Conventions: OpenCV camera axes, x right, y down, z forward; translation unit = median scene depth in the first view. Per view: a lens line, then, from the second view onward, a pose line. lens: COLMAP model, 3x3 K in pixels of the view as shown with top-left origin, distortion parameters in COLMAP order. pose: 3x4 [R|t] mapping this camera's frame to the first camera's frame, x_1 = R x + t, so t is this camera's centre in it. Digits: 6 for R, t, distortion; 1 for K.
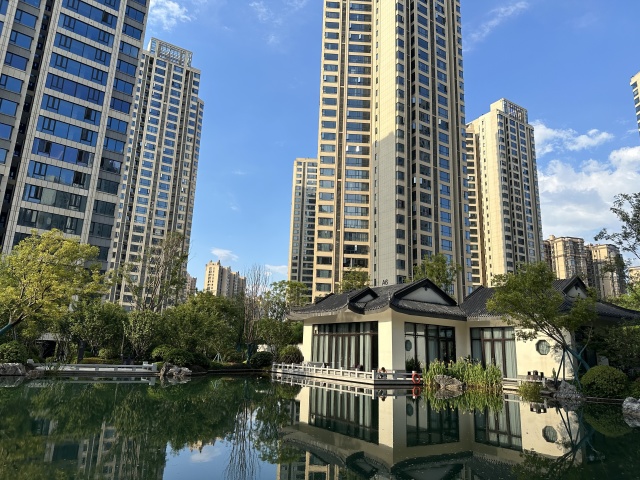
lens RADIAL K [[451.6, 0, 320.4], [0, 451.6, 240.4], [0, 0, 1]] dist [0.049219, -0.002033]
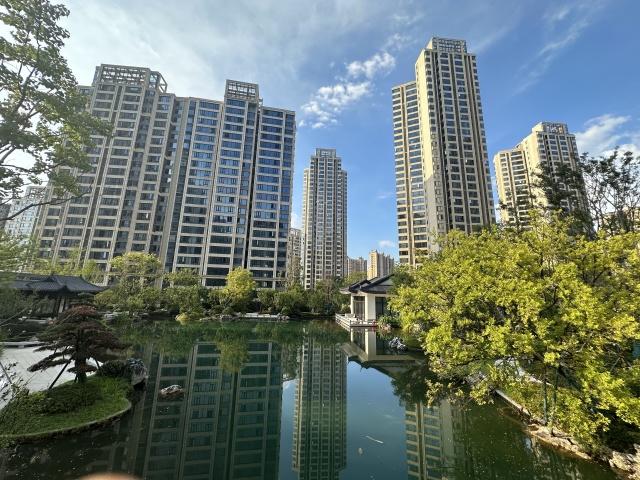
lens RADIAL K [[258.0, 0, 320.7], [0, 258.0, 240.9], [0, 0, 1]] dist [0.000531, 0.000041]
pose [[0.885553, -0.111033, -0.451074, 0.181828], [0.119809, 0.992755, -0.009158, -0.032724], [0.448822, -0.045933, 0.892440, -0.055363]]
